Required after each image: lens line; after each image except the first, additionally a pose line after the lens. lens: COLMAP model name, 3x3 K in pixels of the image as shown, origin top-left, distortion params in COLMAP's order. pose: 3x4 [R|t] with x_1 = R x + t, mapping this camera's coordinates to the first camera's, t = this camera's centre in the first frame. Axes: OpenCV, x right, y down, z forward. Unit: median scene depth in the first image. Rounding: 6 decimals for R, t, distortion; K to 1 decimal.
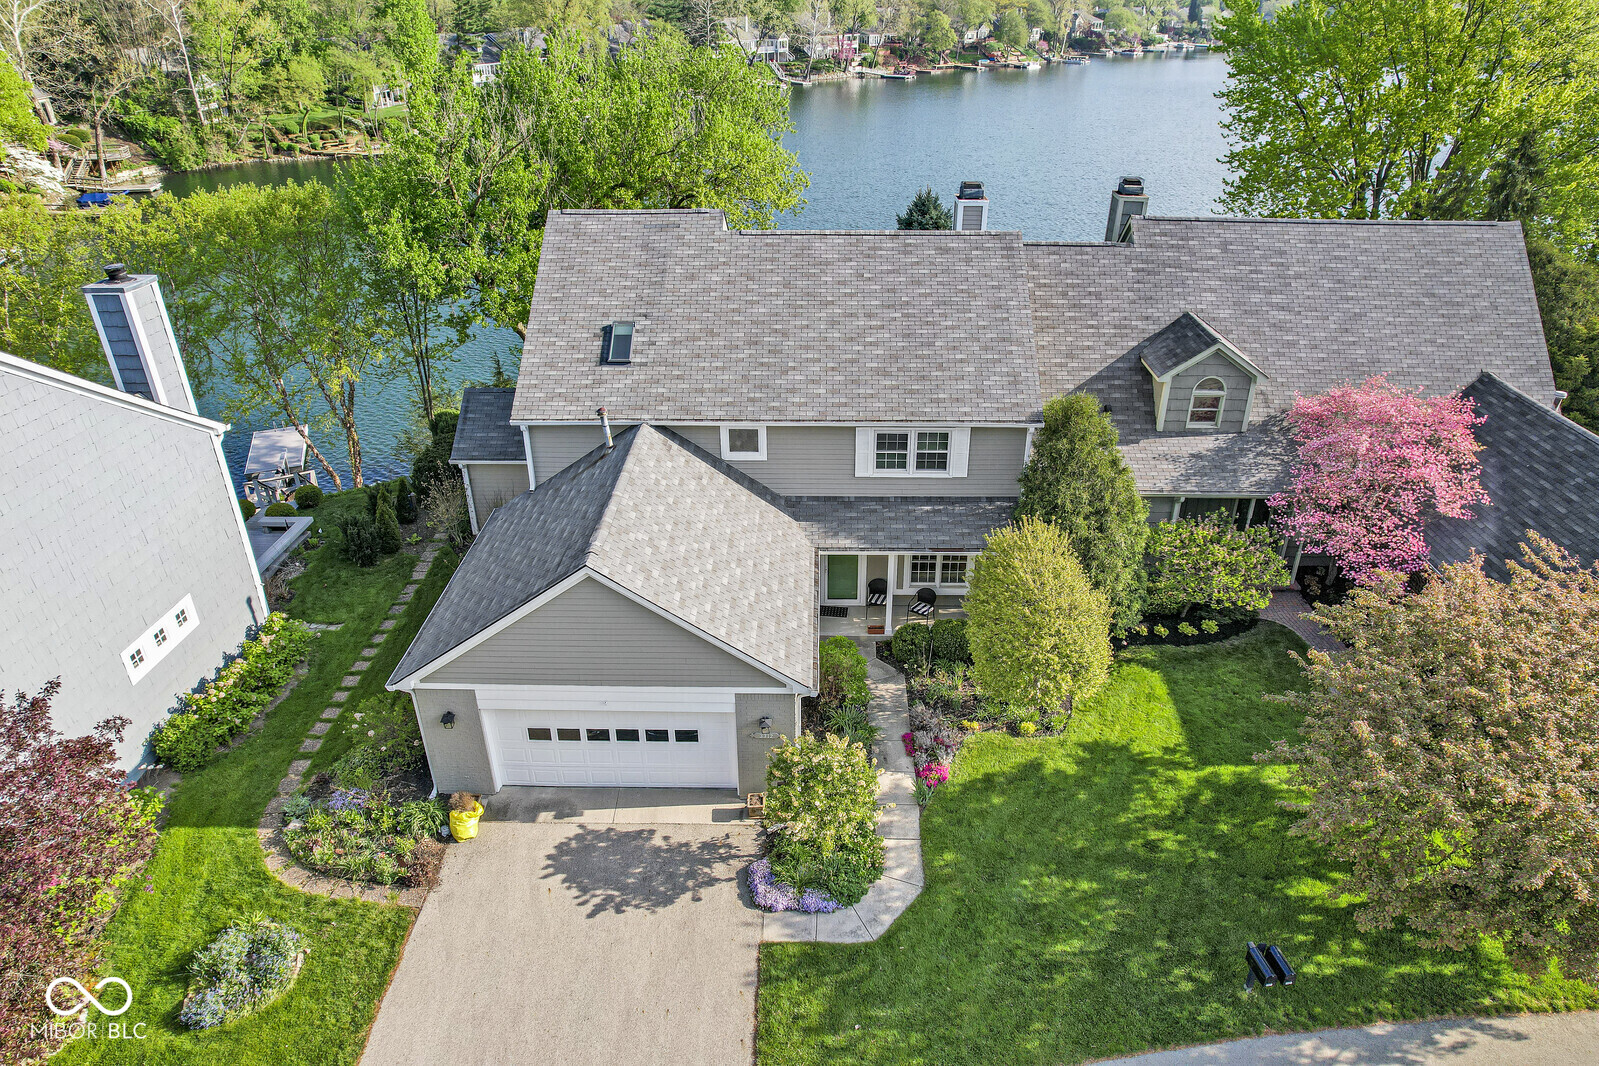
lens RADIAL K [[998.1, 0, 799.5], [0, 998.1, 533.0], [0, 0, 1]] dist [-0.060302, 0.038412]
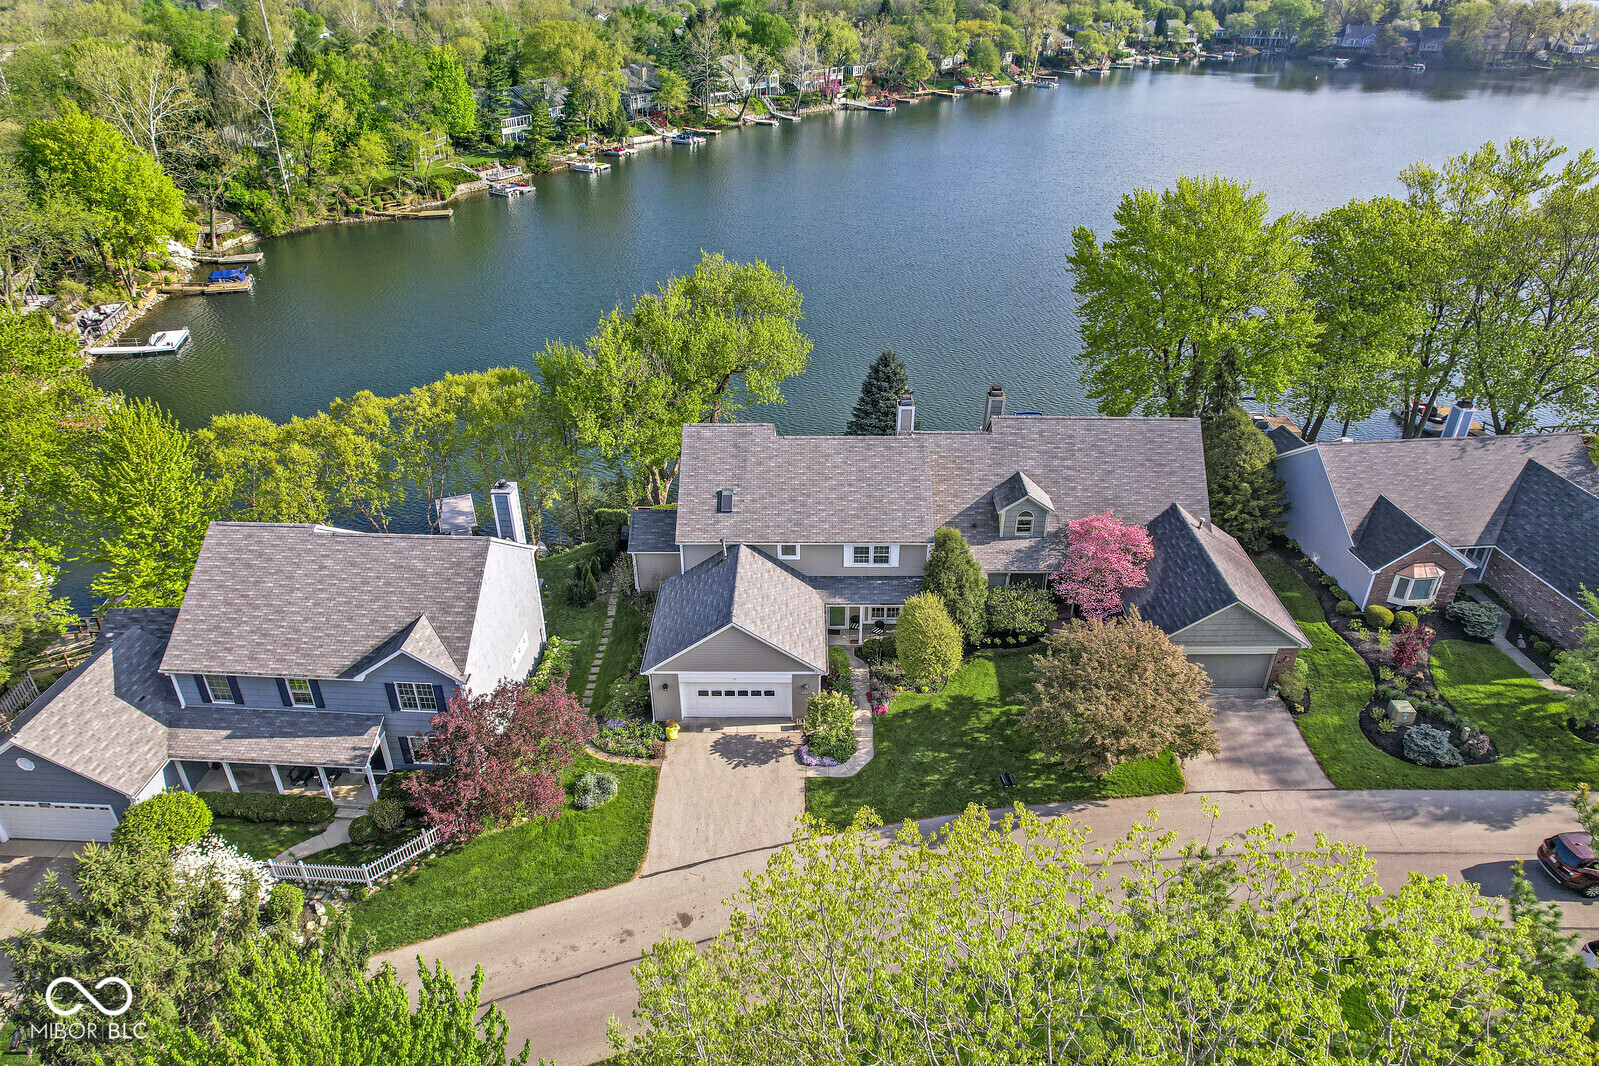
lens RADIAL K [[998.1, 0, 799.5], [0, 998.1, 533.0], [0, 0, 1]] dist [-0.060302, 0.038412]
pose [[0.999894, -0.006367, 0.013096, -0.061882], [0.006075, 0.999734, 0.022228, -0.176497], [-0.013234, -0.022146, 0.999667, -1.057100]]
